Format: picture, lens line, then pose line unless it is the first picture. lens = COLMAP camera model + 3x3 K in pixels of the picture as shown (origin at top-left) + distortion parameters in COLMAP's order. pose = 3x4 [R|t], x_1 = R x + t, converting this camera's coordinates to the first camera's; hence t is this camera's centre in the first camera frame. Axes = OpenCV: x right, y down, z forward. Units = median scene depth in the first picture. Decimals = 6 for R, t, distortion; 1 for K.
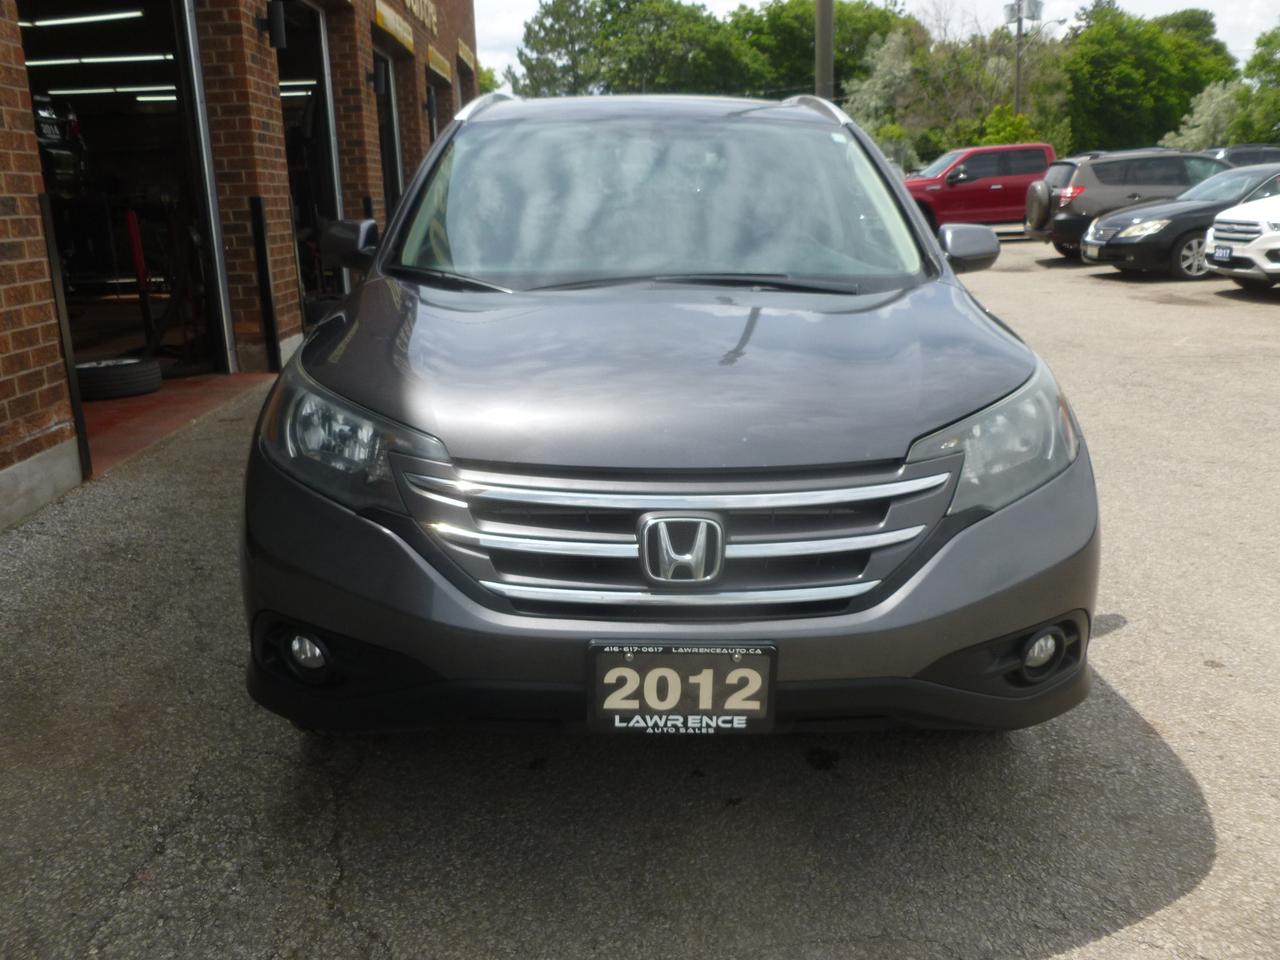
lens RADIAL K [[1063.9, 0, 640.0], [0, 1063.9, 480.0], [0, 0, 1]] dist [-0.035116, -0.012547]
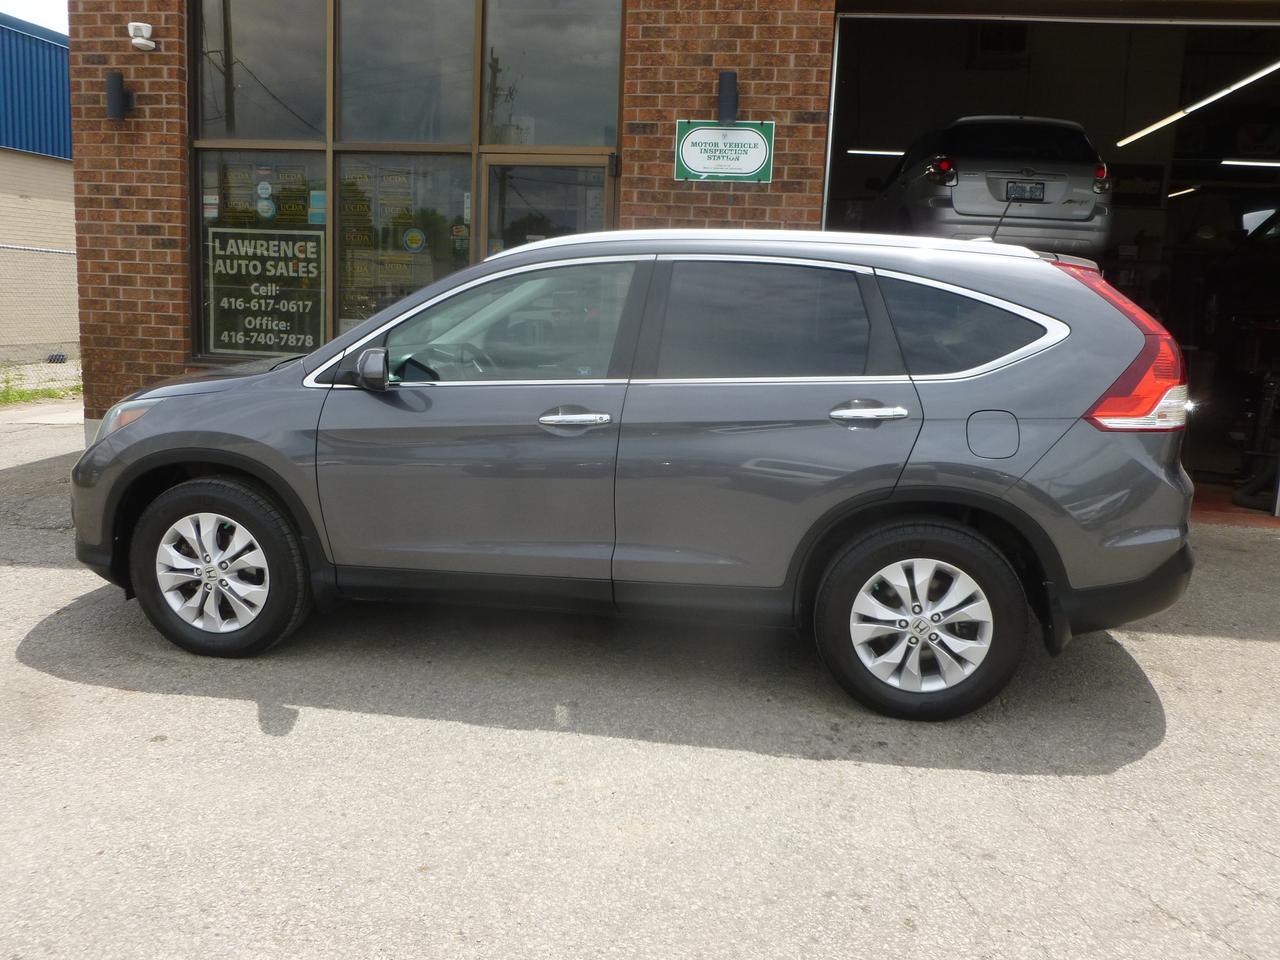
lens RADIAL K [[1064.7, 0, 636.4], [0, 1064.7, 470.0], [0, 0, 1]] dist [-0.022997, -0.010670]
pose [[-0.179077, 0.174675, -0.968205, 1.033014], [-0.285518, 0.932533, 0.221048, -0.328841], [0.941494, 0.316024, -0.117122, 1.058988]]
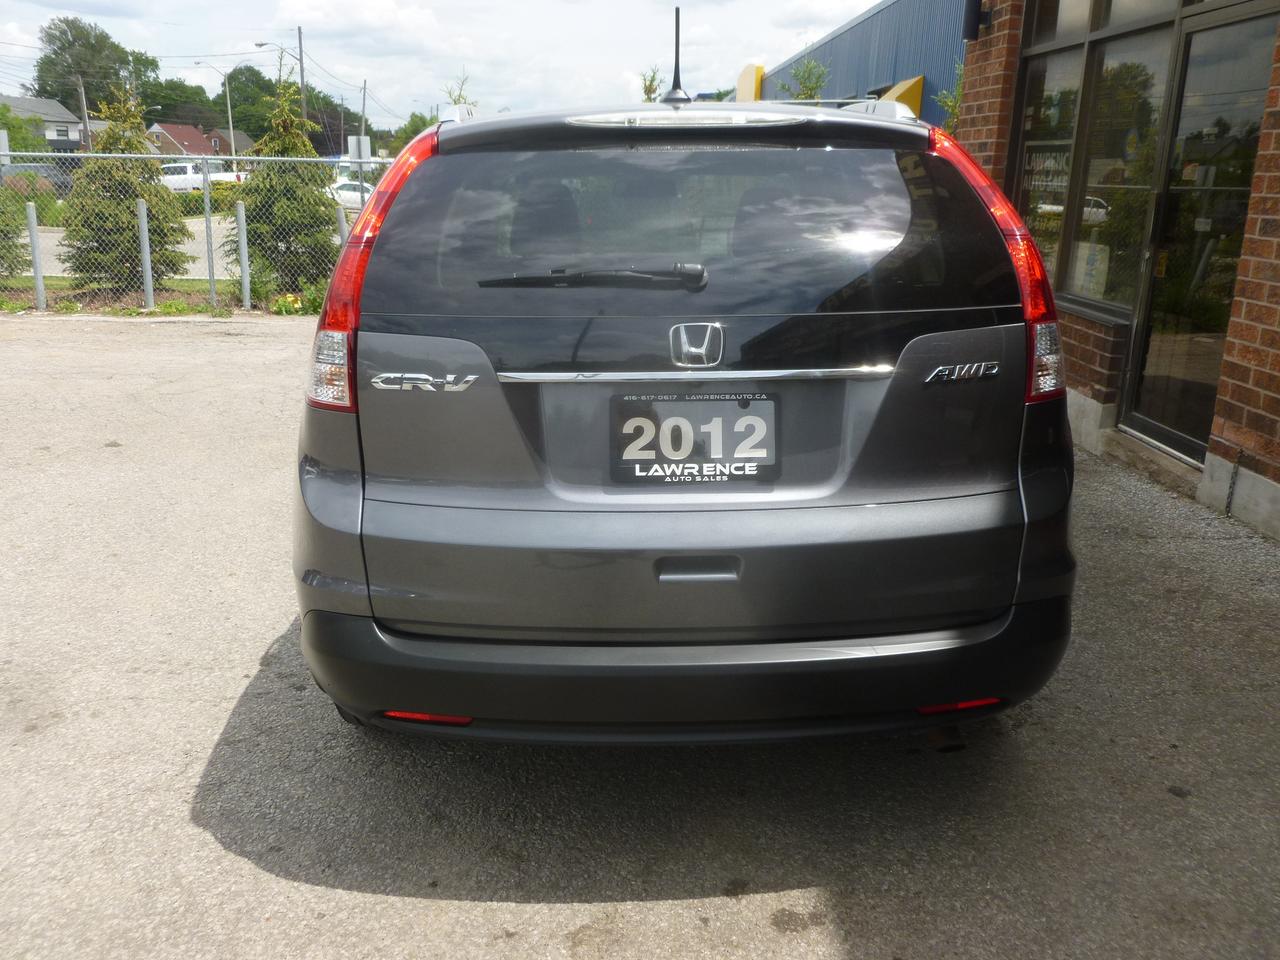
lens RADIAL K [[1063.9, 0, 640.0], [0, 1063.9, 480.0], [0, 0, 1]] dist [-0.035116, -0.012547]
pose [[-0.998892, 0.007062, -0.046531, 0.080108], [-0.017981, 0.856421, 0.515966, -0.505724], [0.043494, 0.516231, -0.855345, 1.744577]]
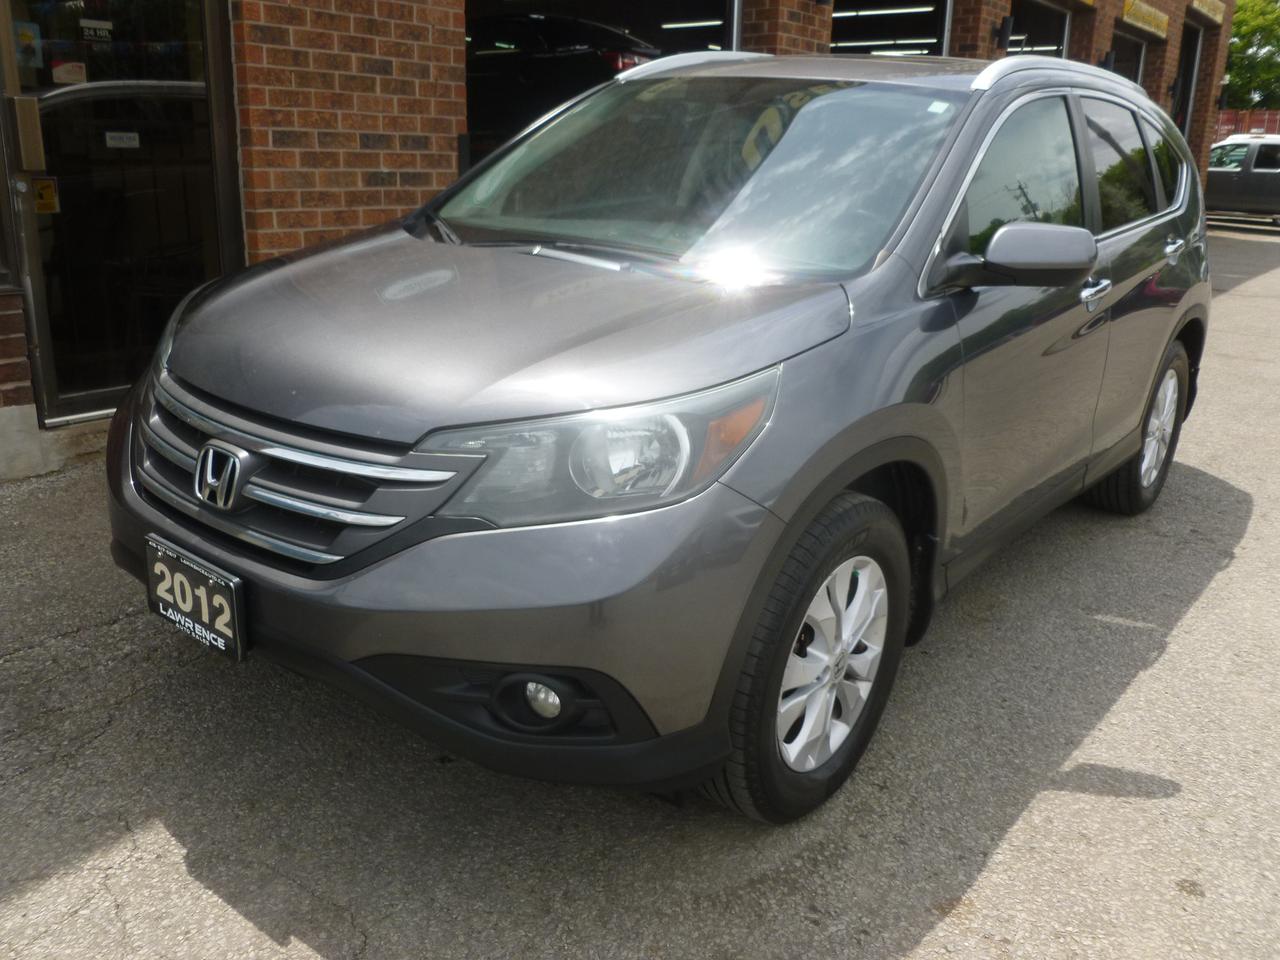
lens RADIAL K [[1064.7, 0, 636.4], [0, 1064.7, 470.0], [0, 0, 1]] dist [-0.022997, -0.010670]
pose [[0.777573, 0.225296, -0.587045, 0.427131], [-0.207913, 0.973215, 0.098107, -0.059482], [0.593424, 0.045769, 0.803588, 0.151039]]
